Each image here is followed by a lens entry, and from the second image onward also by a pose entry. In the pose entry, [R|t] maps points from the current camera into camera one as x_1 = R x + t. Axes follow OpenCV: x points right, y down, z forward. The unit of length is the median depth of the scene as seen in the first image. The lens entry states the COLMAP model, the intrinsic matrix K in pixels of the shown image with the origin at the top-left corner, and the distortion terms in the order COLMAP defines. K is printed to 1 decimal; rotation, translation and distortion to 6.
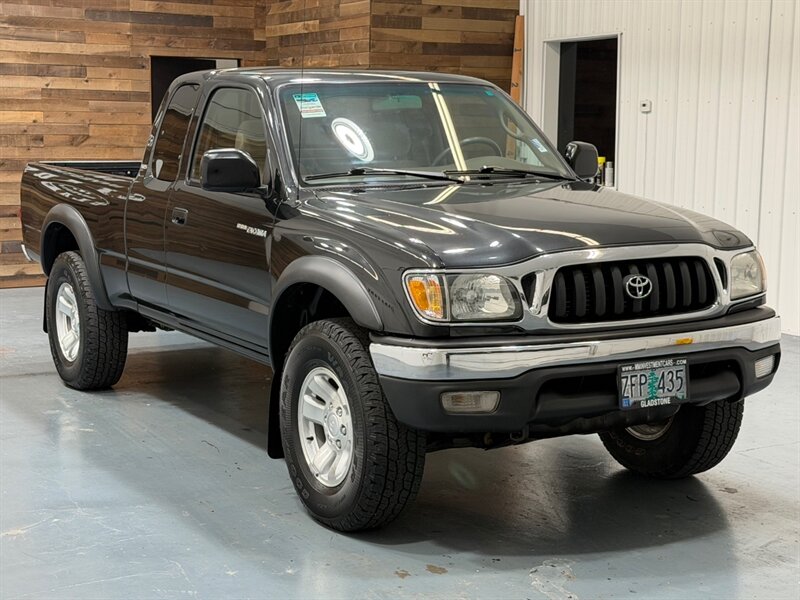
lens RADIAL K [[1367.1, 0, 400.0], [0, 1367.1, 300.0], [0, 0, 1]] dist [0.085352, 0.039922]
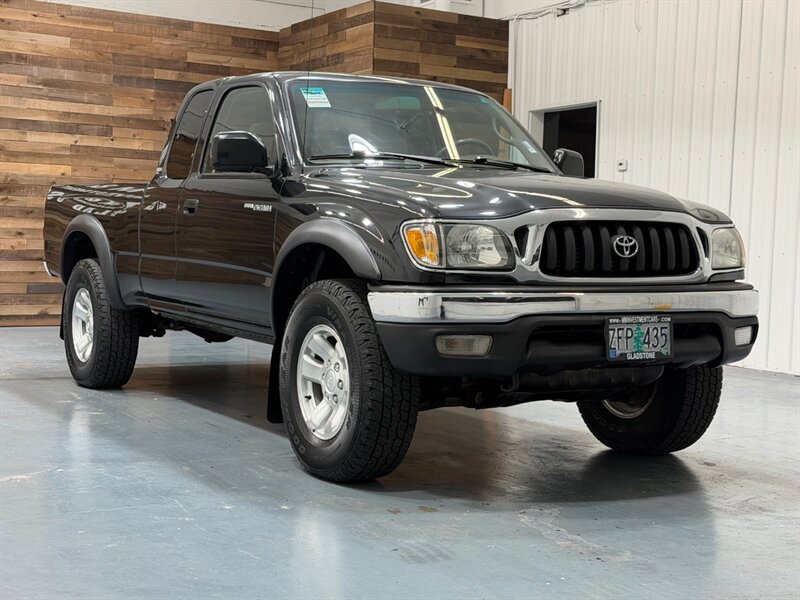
lens RADIAL K [[1231.3, 0, 400.0], [0, 1231.3, 300.0], [0, 0, 1]] dist [0.097808, 0.012063]
pose [[0.999749, 0.021719, 0.005445, -0.002386], [-0.021241, 0.996866, -0.076208, 0.101688], [-0.007083, 0.076073, 0.997077, 0.059893]]
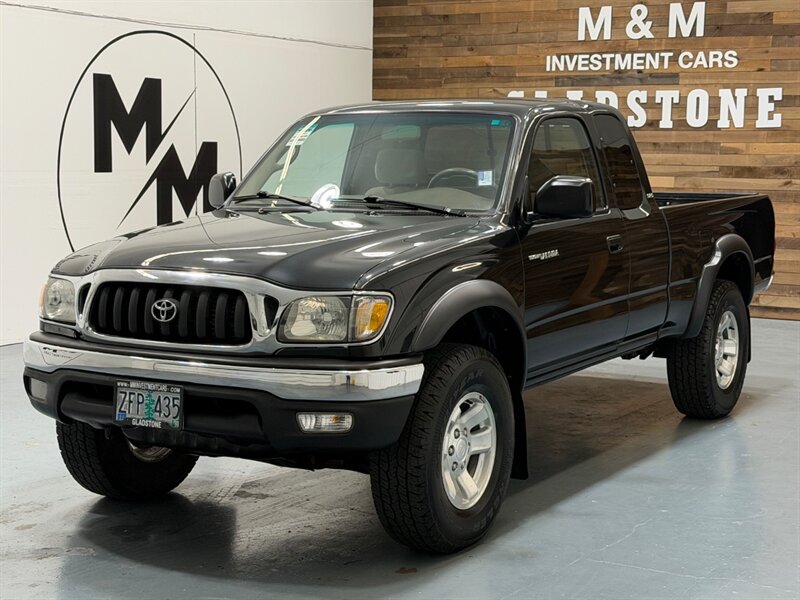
lens RADIAL K [[1367.1, 0, 400.0], [0, 1367.1, 300.0], [0, 0, 1]] dist [0.085352, 0.039922]
pose [[0.505819, 0.099398, -0.856894, 1.084070], [-0.120996, 0.991695, 0.043611, -0.079183], [0.854112, 0.081621, 0.513645, 0.594003]]
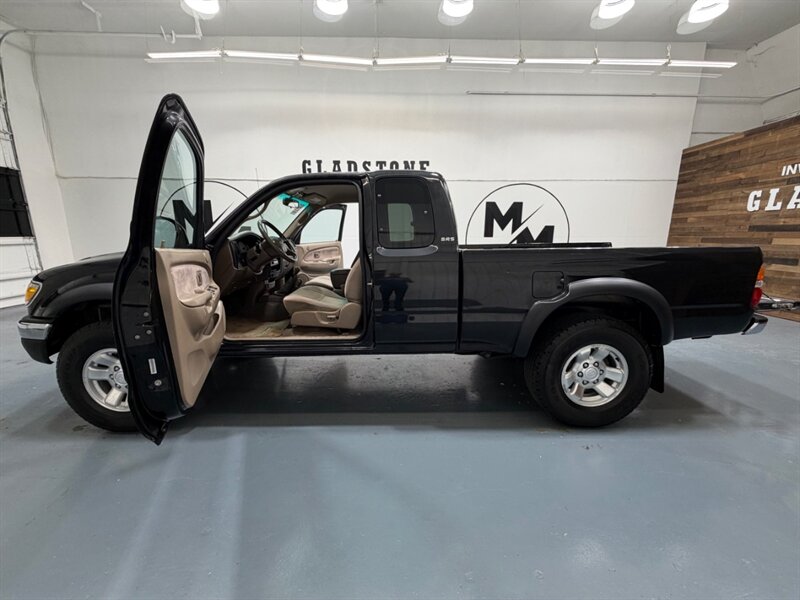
lens RADIAL K [[315.8, 0, 400.0], [0, 315.8, 300.0], [0, 0, 1]] dist [0.000480, 0.000087]
pose [[-0.472543, 0.173311, -0.864098, 0.399942], [-0.114691, 0.960042, 0.255275, -0.178349], [0.873813, 0.219733, -0.433784, 1.670975]]
